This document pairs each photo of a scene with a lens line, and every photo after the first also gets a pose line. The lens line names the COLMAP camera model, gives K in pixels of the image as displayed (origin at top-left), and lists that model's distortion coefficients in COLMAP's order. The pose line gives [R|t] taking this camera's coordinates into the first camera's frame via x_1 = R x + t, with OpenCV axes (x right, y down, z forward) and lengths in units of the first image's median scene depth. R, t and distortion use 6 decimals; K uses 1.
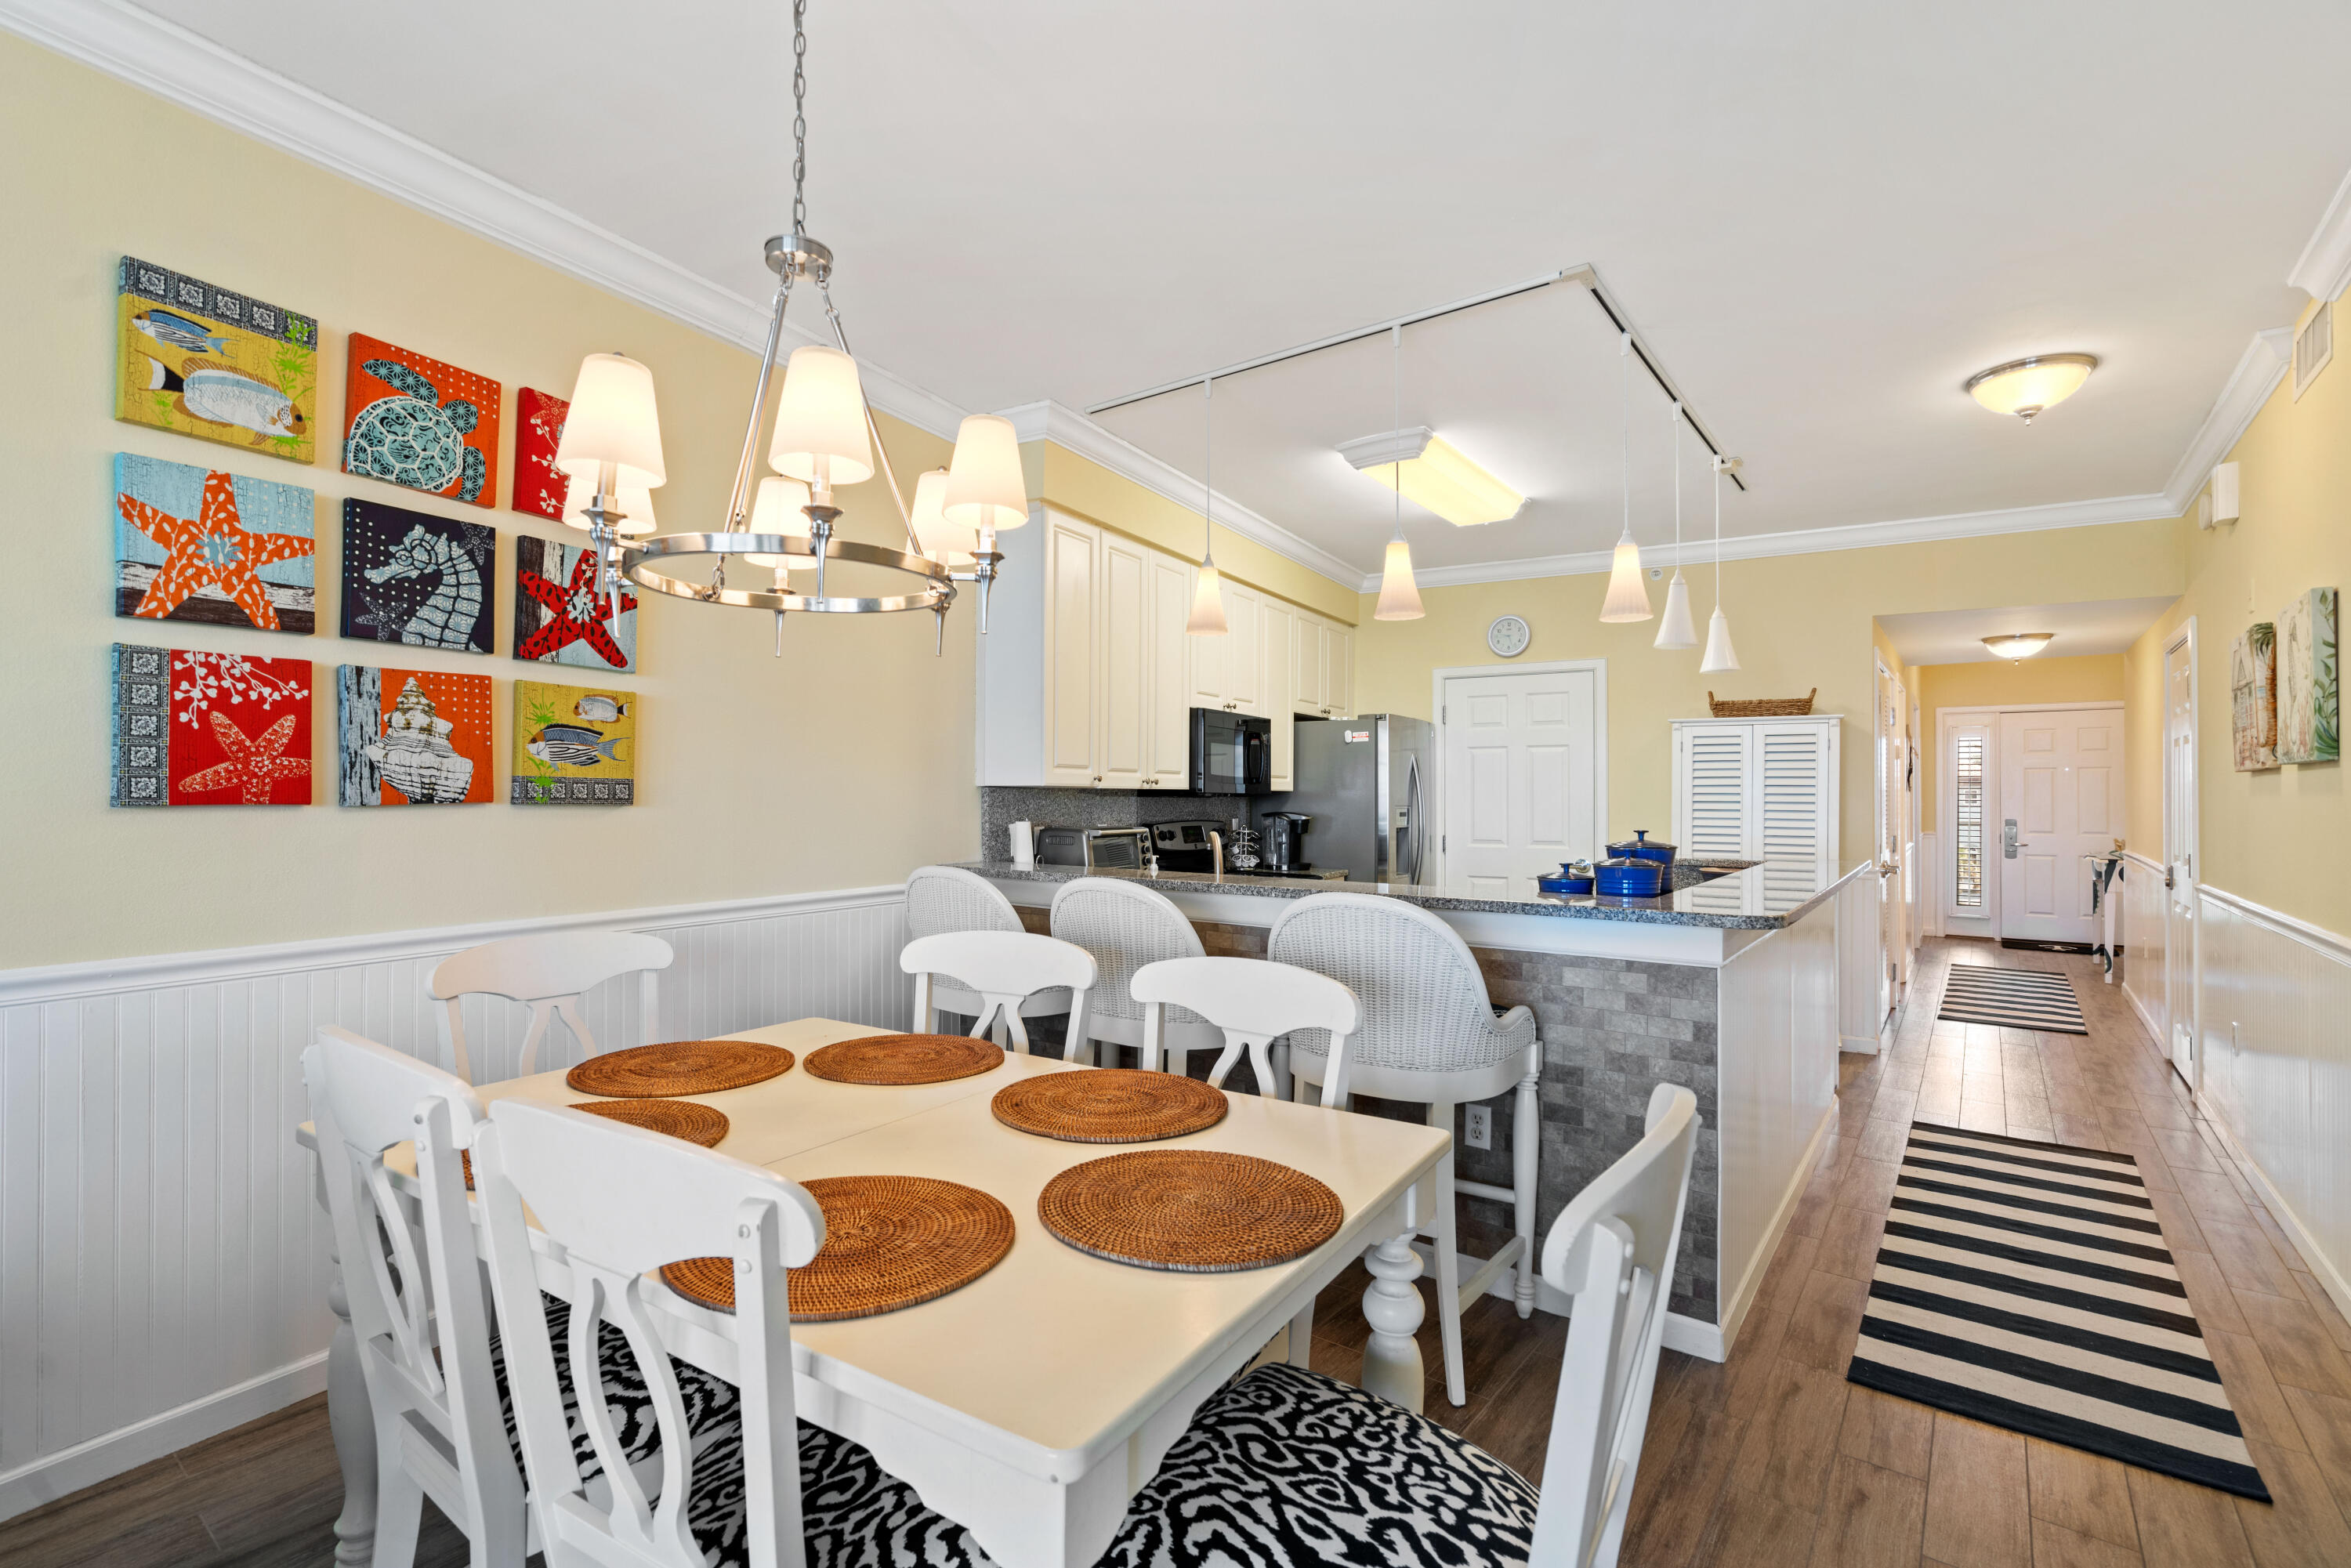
lens RADIAL K [[1067.2, 0, 1174.1], [0, 1067.2, 782.7], [0, 0, 1]] dist [-0.004304, 0.002471]
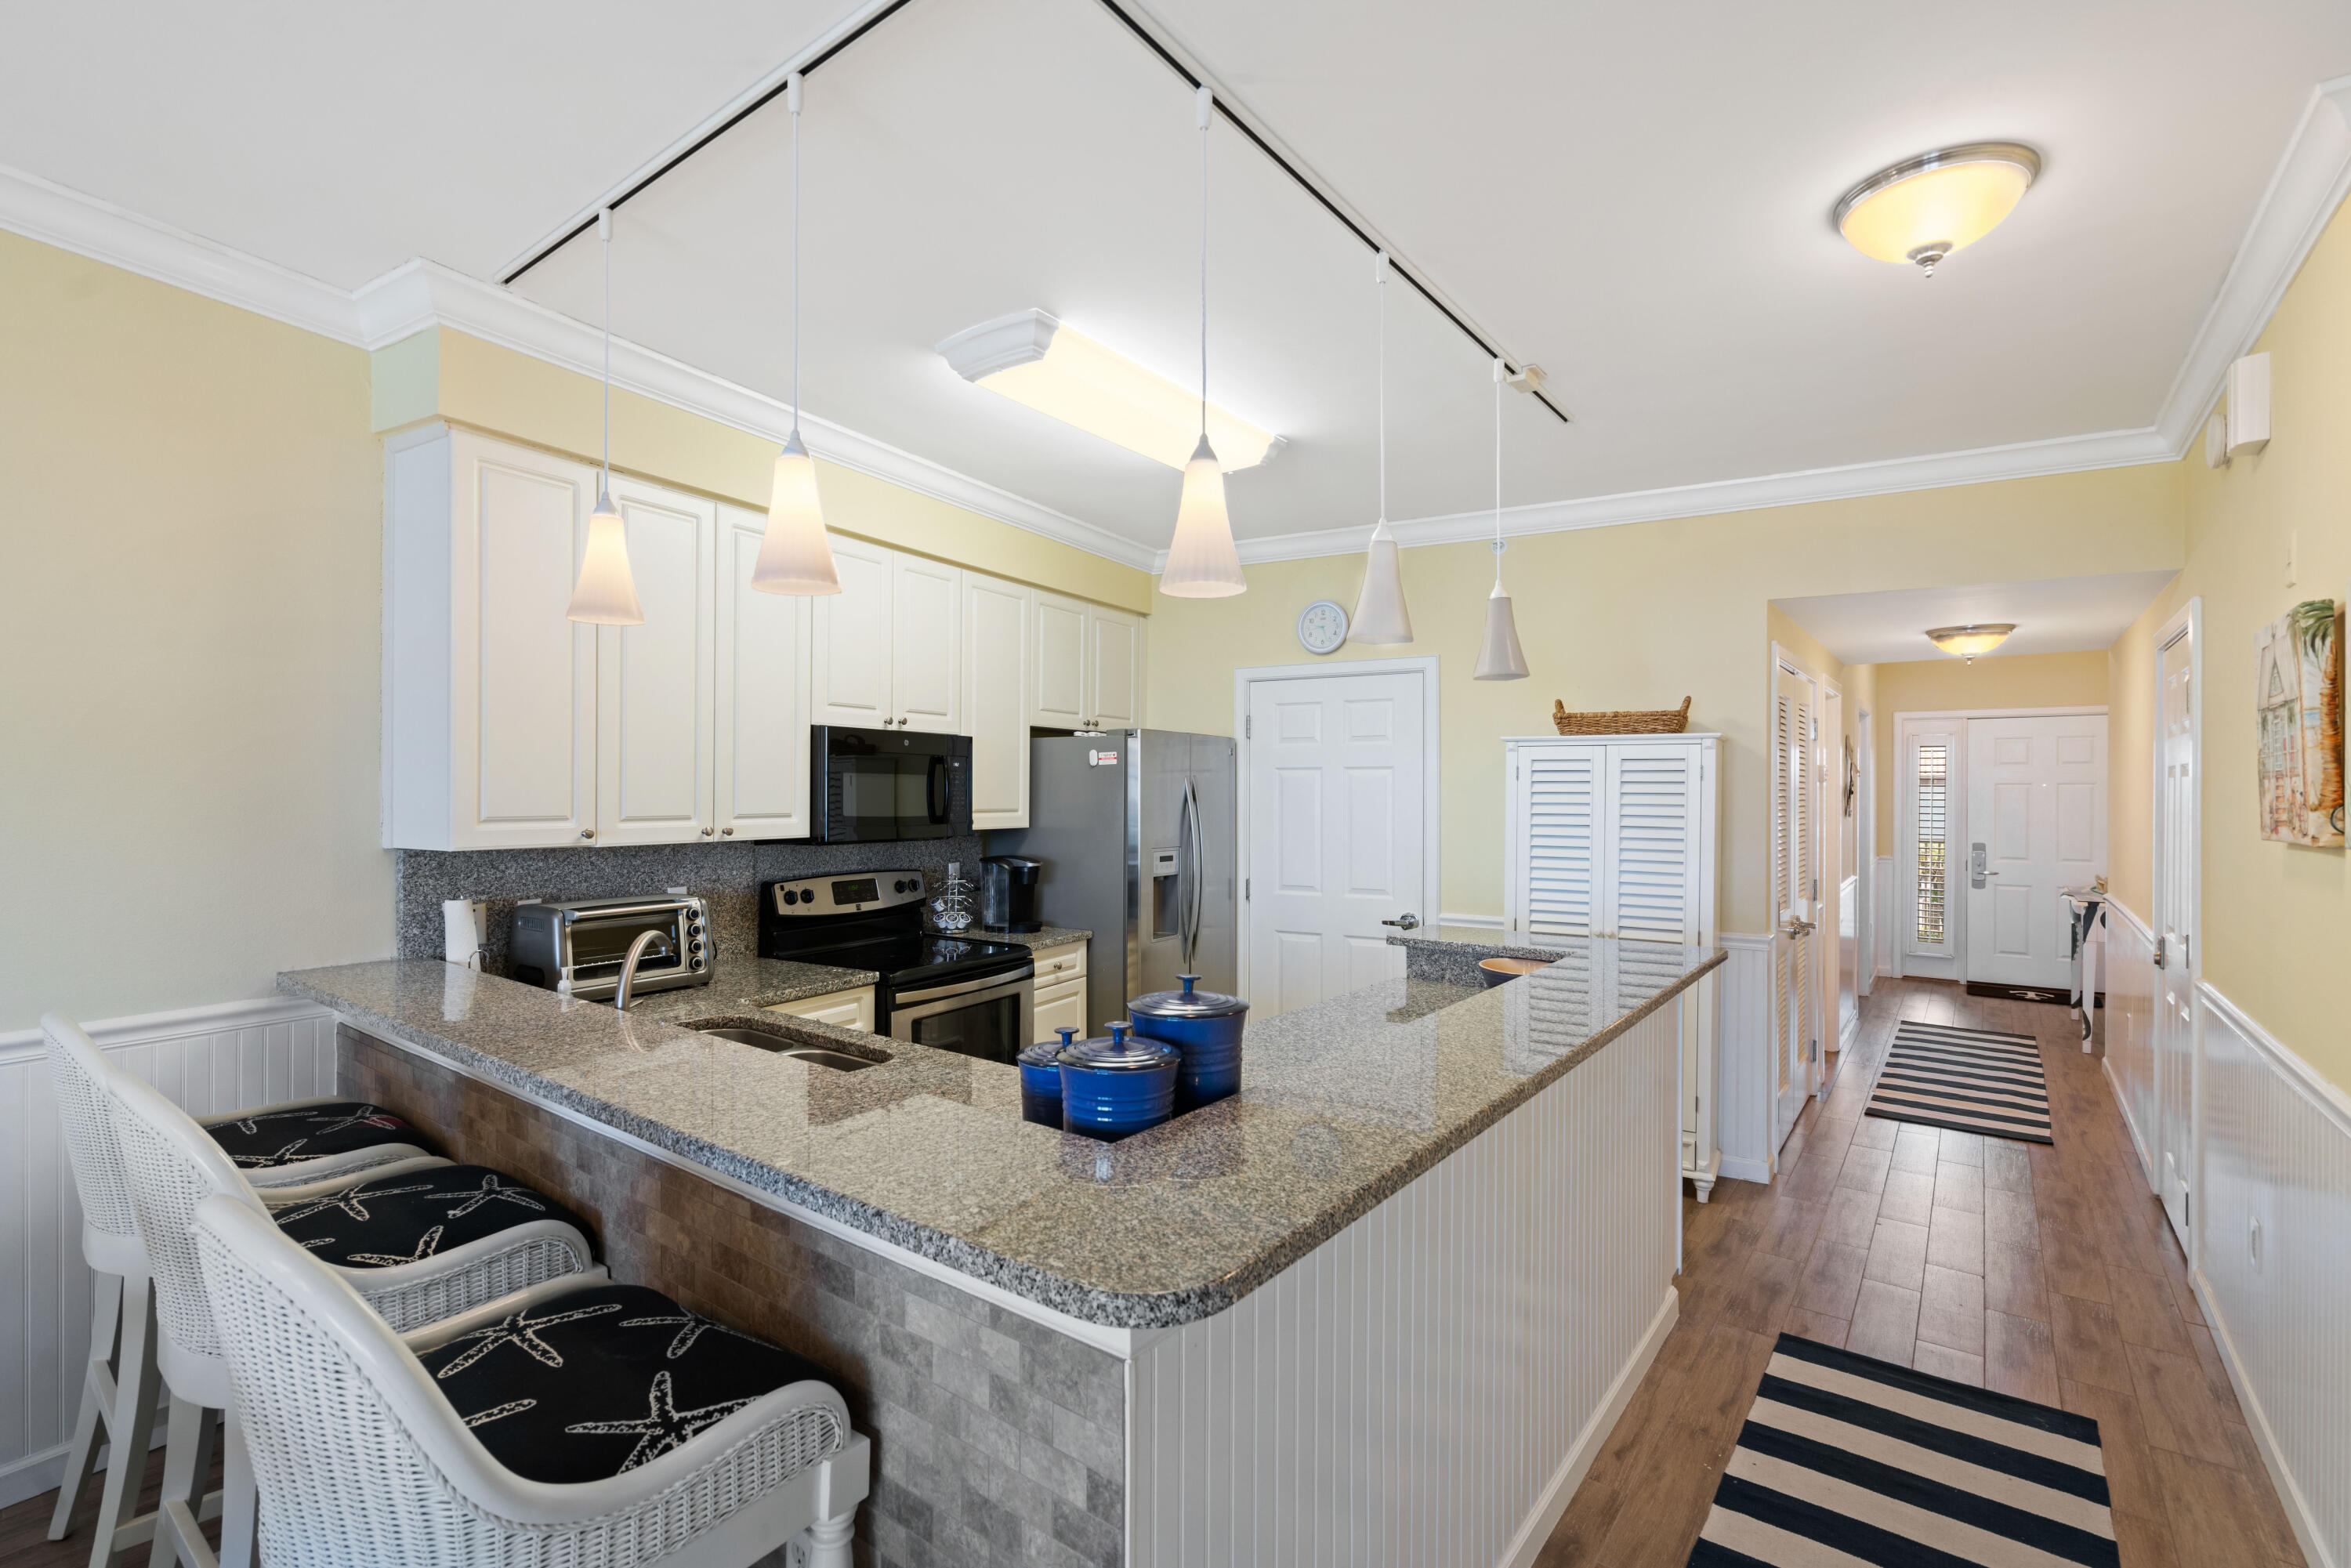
lens RADIAL K [[1067.2, 0, 1164.1], [0, 1067.2, 788.2], [0, 0, 1]] dist [-0.004304, 0.002471]
pose [[0.999993, 0.000933, -0.003739, 0.299181], [-0.000897, 0.999954, 0.009563, -0.039574], [0.003748, -0.009559, 0.999947, 0.315607]]
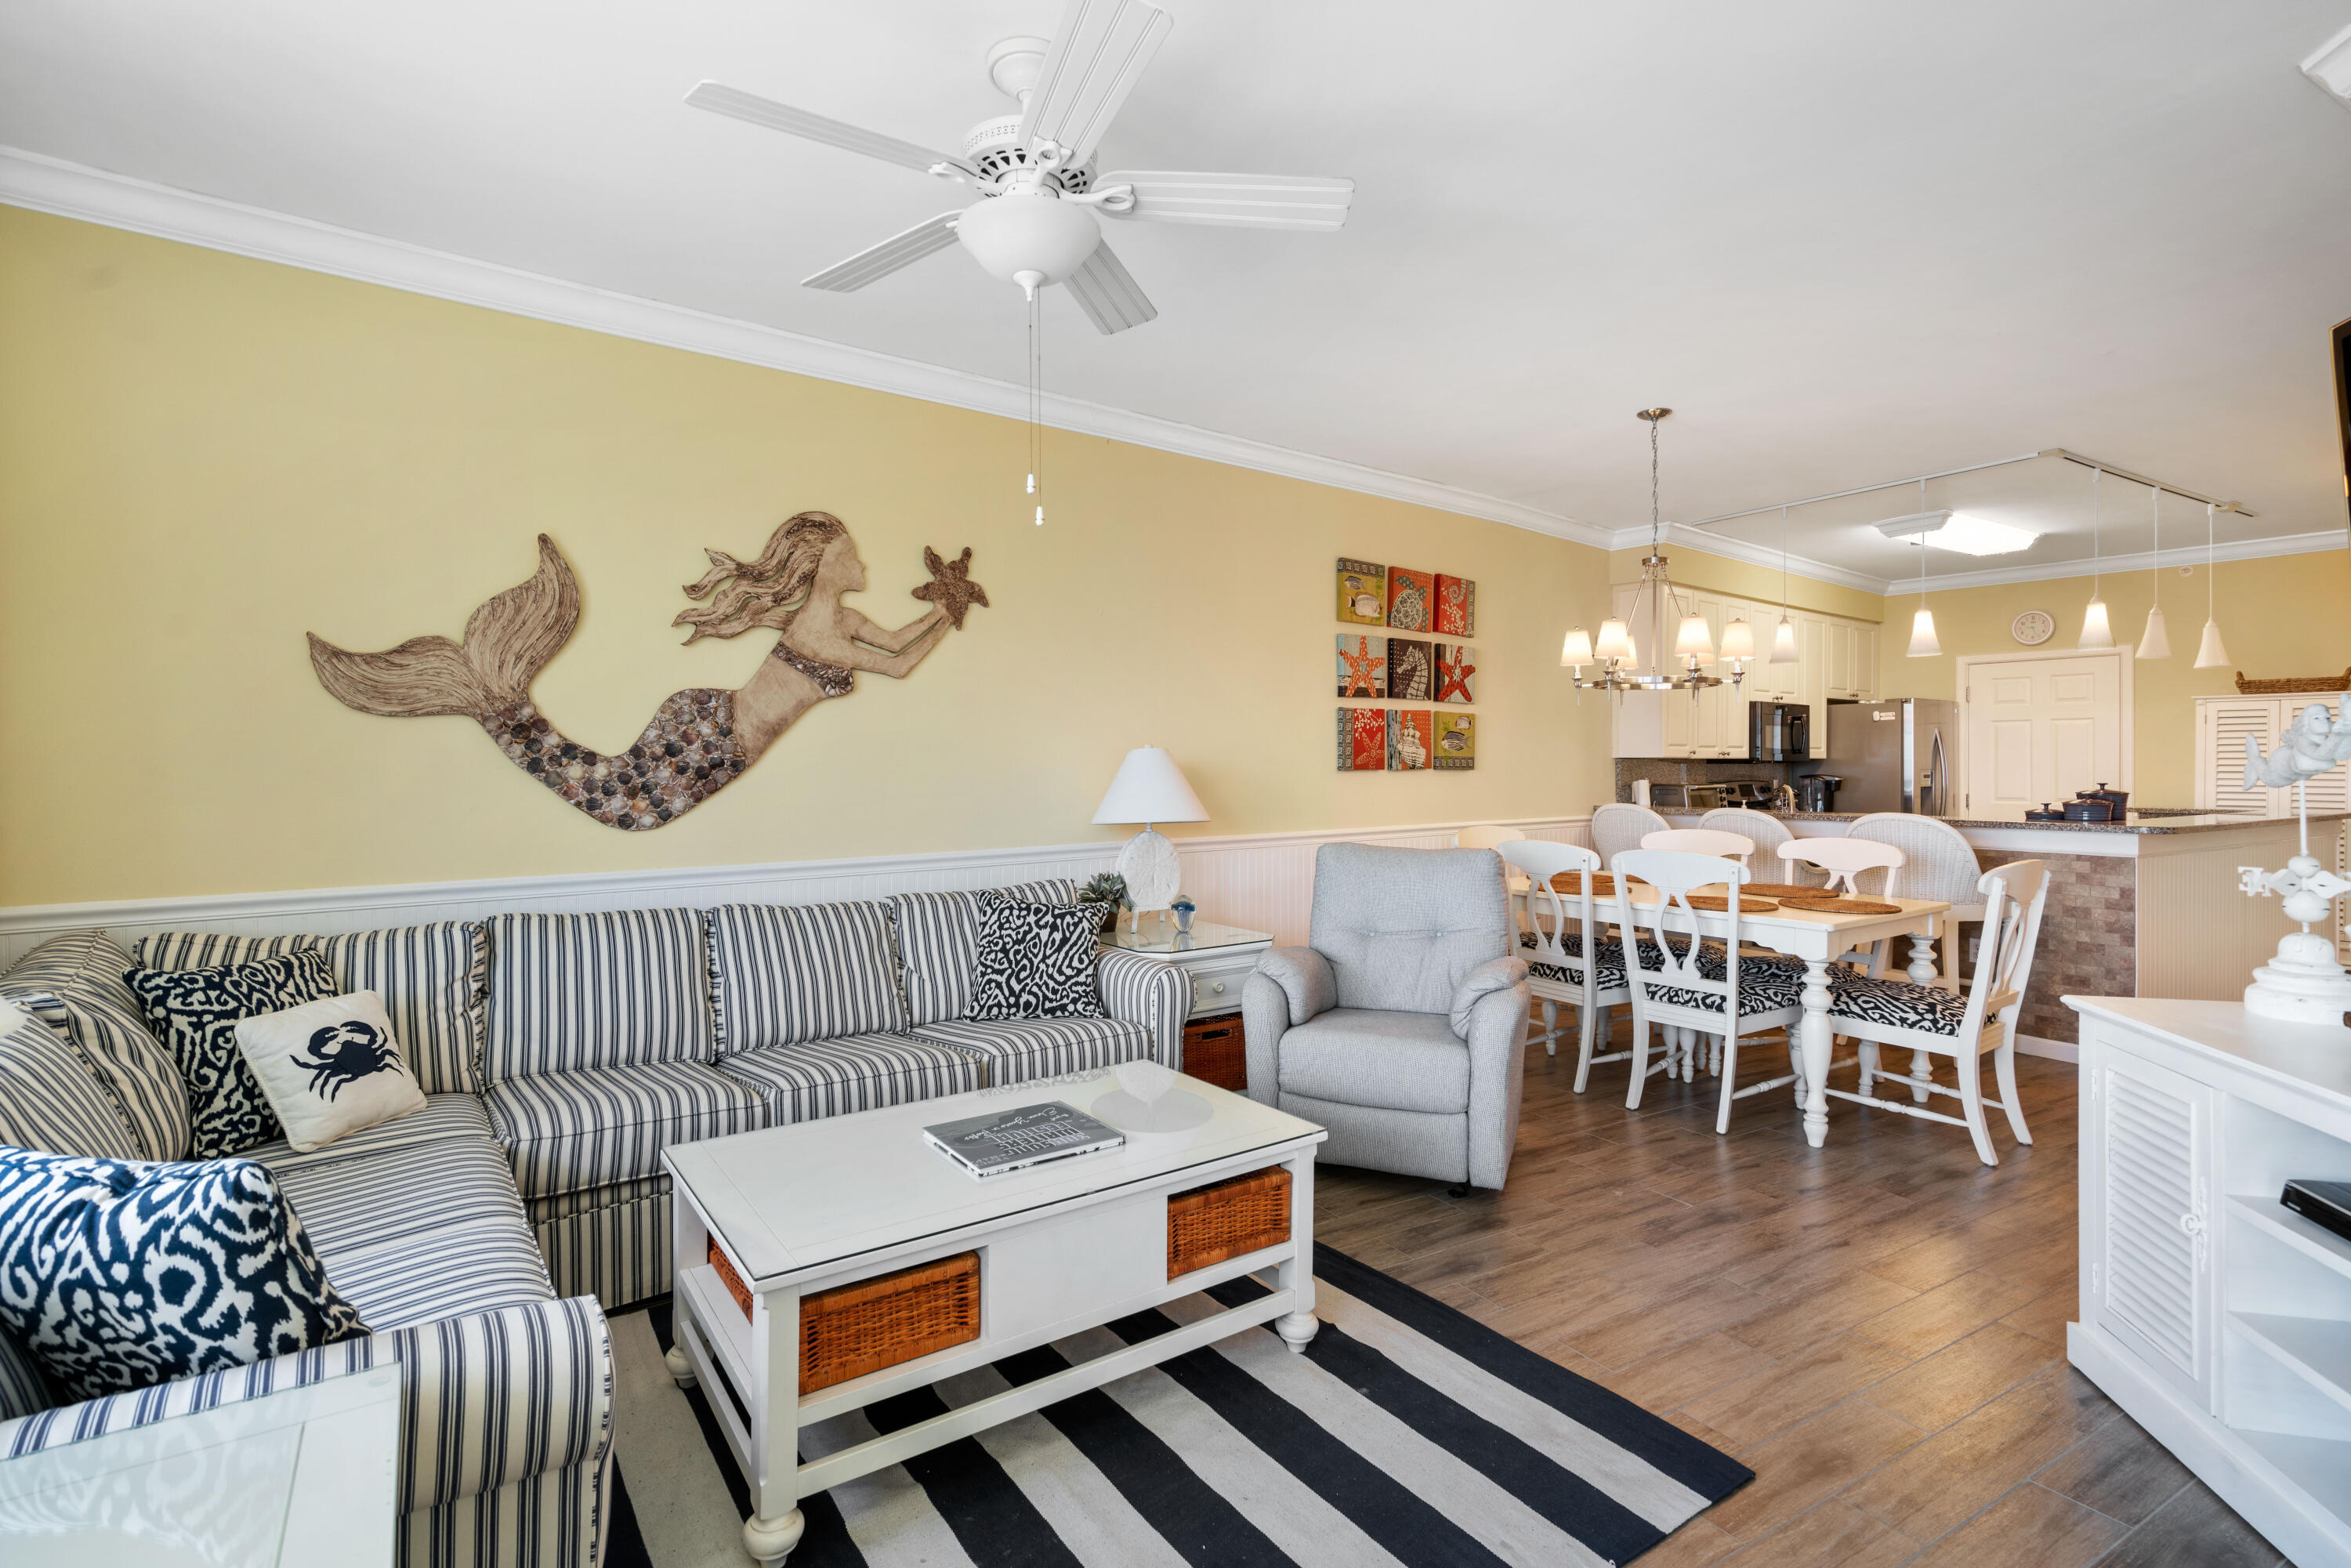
lens RADIAL K [[1067.2, 0, 1180.0], [0, 1067.2, 778.9], [0, 0, 1]] dist [-0.004304, 0.002471]
pose [[0.921436, -0.000169, -0.388530, -0.156921], [0.010687, 0.999633, 0.024910, -0.011549], [0.388383, -0.027105, 0.921099, -0.722214]]
